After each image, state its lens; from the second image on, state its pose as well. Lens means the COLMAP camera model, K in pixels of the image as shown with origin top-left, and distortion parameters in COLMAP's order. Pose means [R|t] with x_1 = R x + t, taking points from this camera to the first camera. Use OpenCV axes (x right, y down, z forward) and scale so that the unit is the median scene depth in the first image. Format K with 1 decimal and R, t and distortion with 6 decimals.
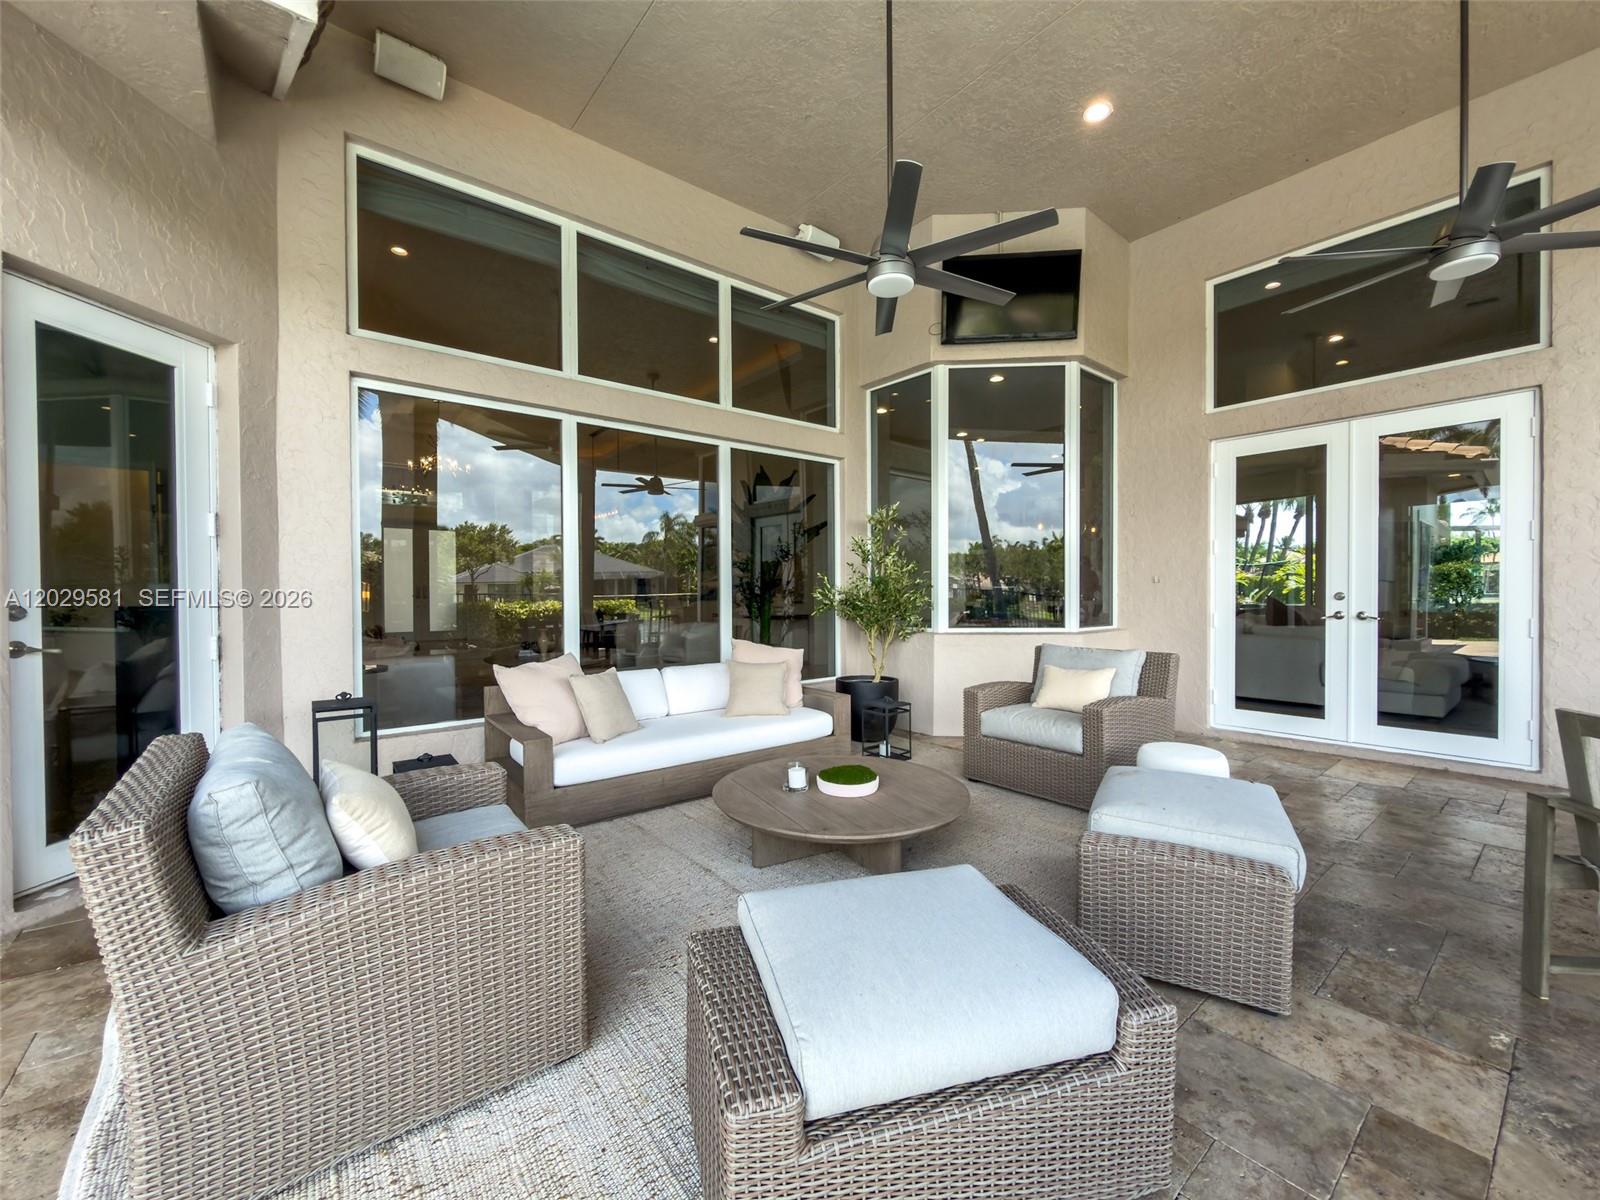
lens RADIAL K [[633.4, 0, 758.6], [0, 633.4, 600.6], [0, 0, 1]] dist [-0.000852, -0.000007]
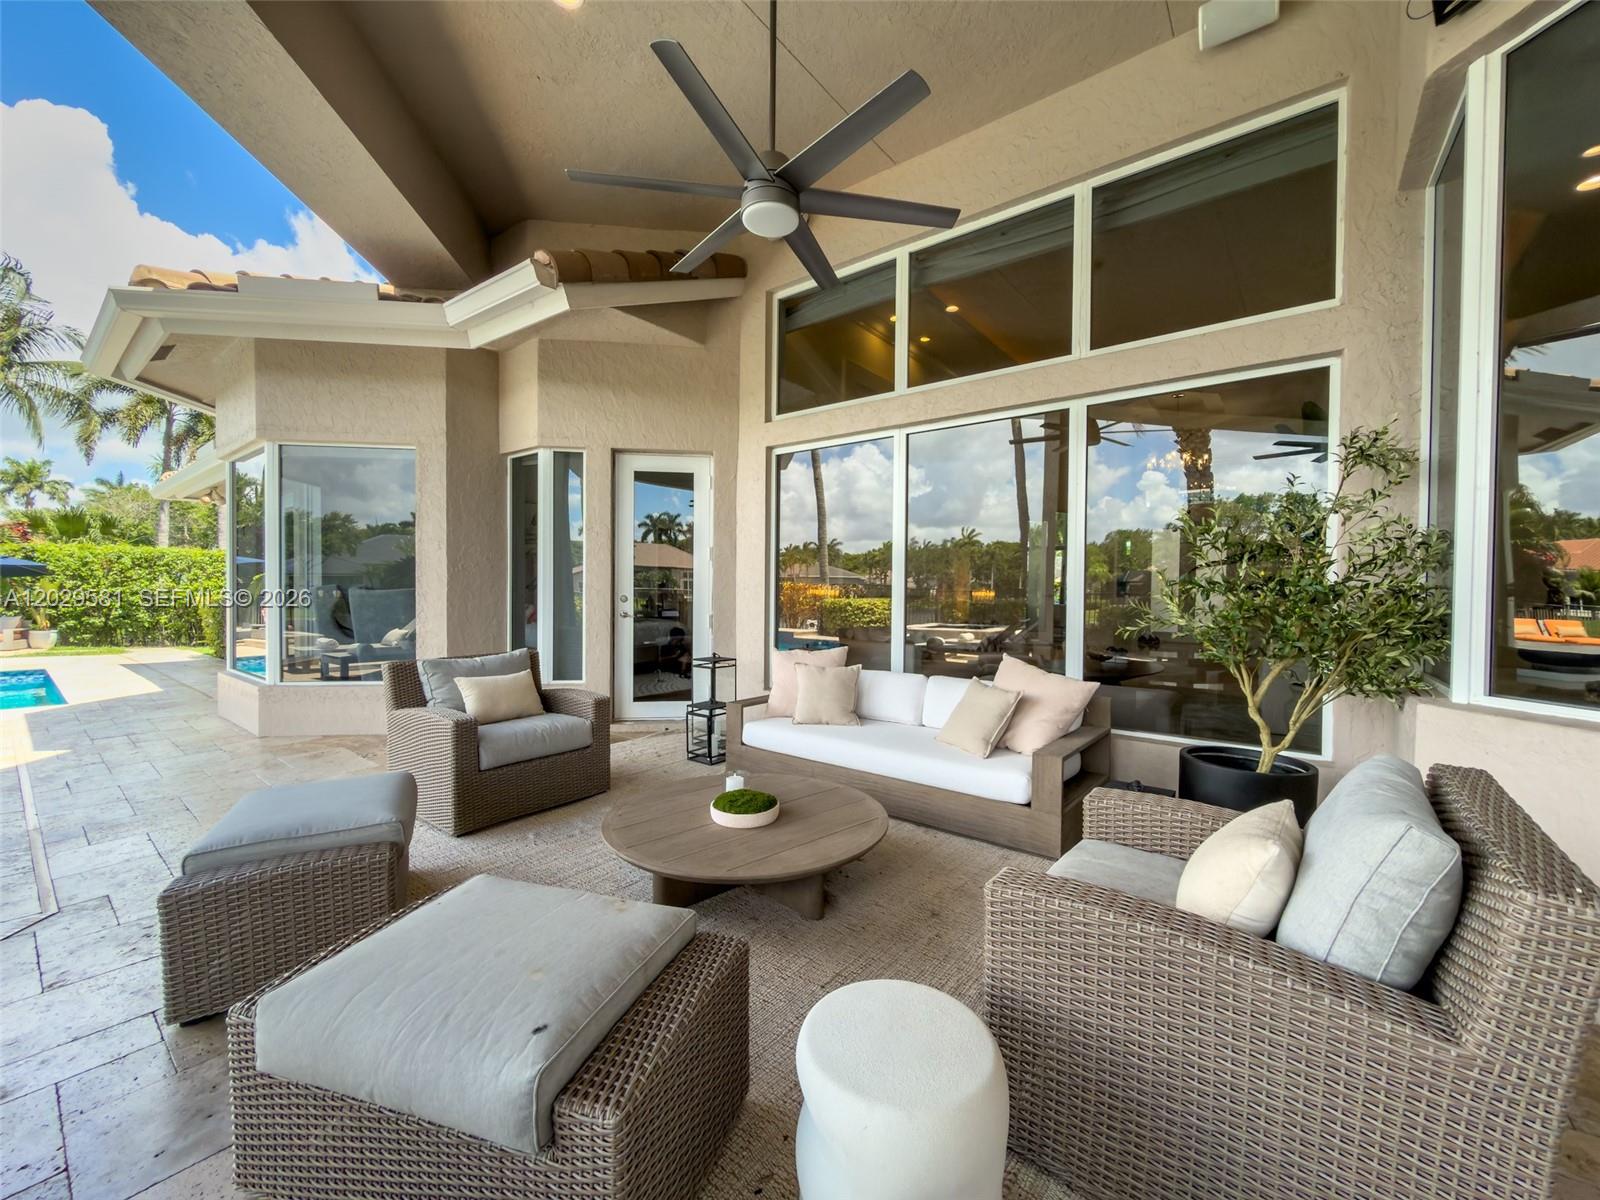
lens RADIAL K [[639.6, 0, 799.4], [0, 639.6, 604.4], [0, 0, 1]] dist [-0.002507, 0.000176]
pose [[0.253134, 0.026173, -0.967077, 0.611822], [-0.019698, 0.999566, 0.021896, -0.015773], [0.967231, 0.013507, 0.253540, 0.482115]]
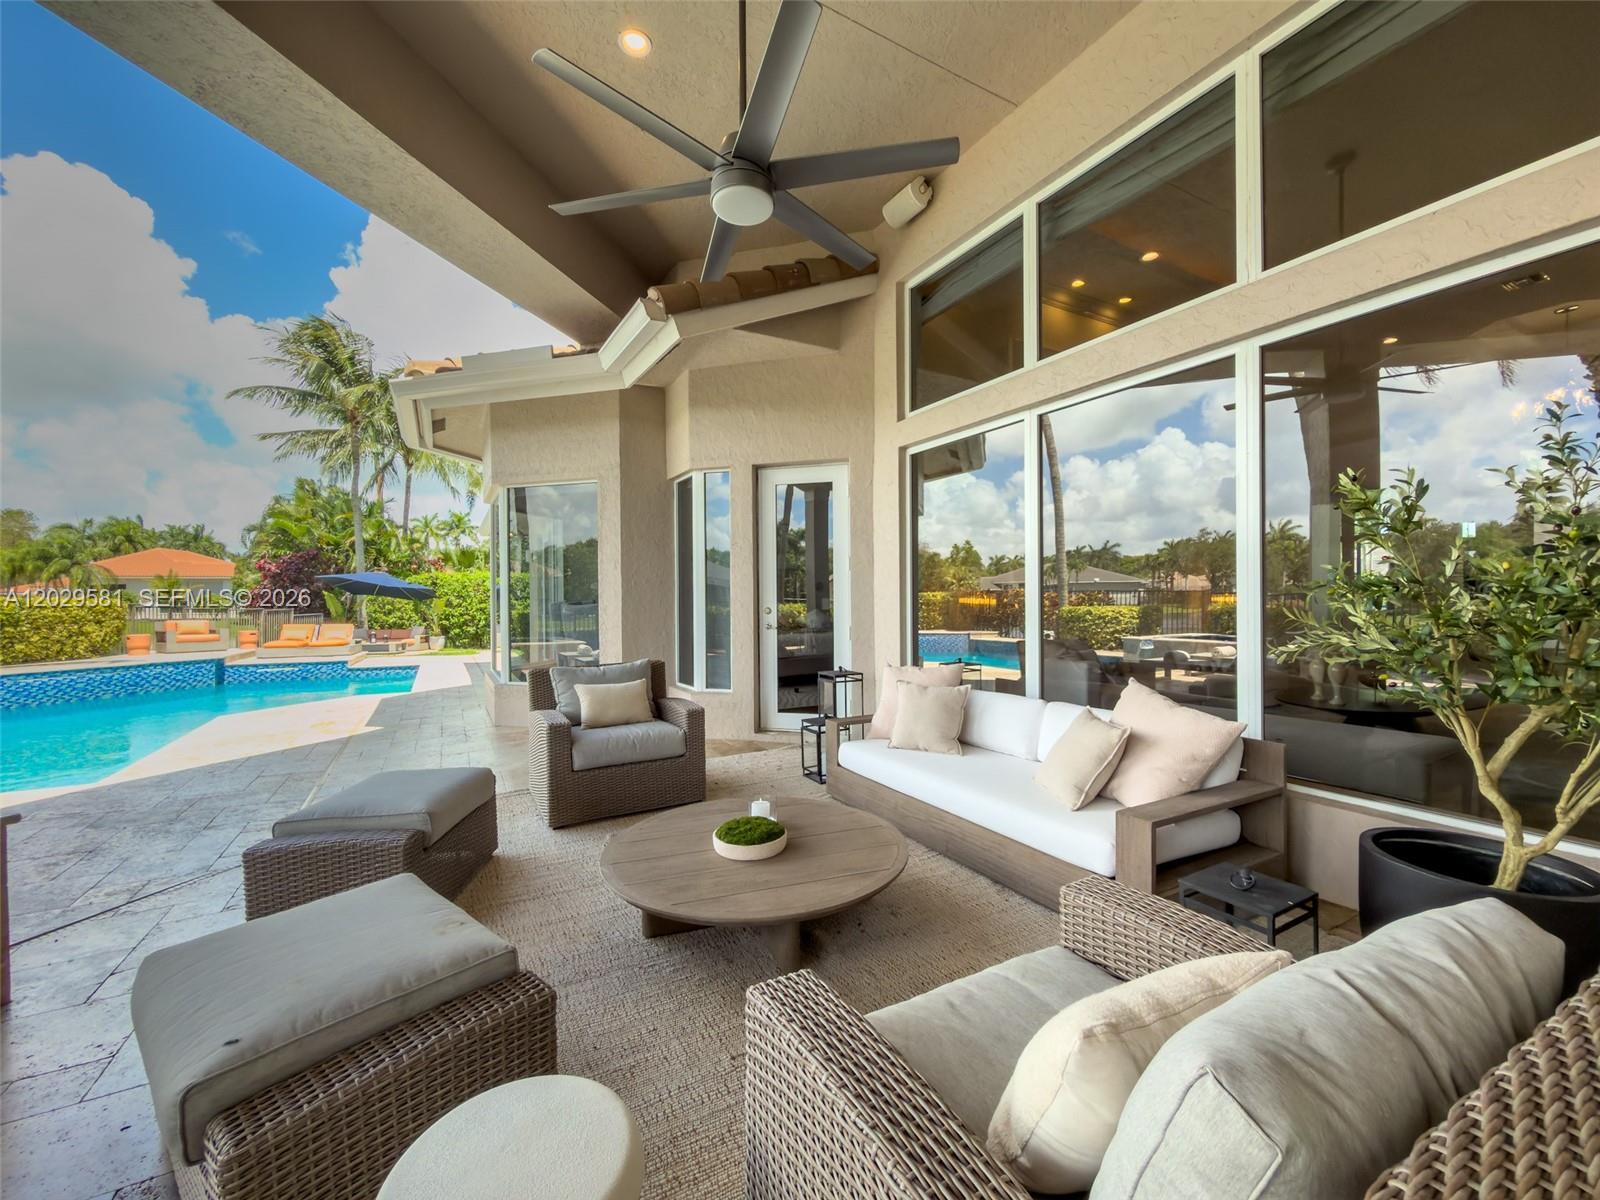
lens RADIAL K [[641.1, 0, 795.5], [0, 641.1, 603.4], [0, 0, 1]] dist [-0.001747, -0.000274]
pose [[-0.138608, 0.010740, -0.990289, 0.575835], [-0.002017, 0.999936, 0.011127, -0.020984], [0.990345, 0.003540, -0.138578, 0.677378]]
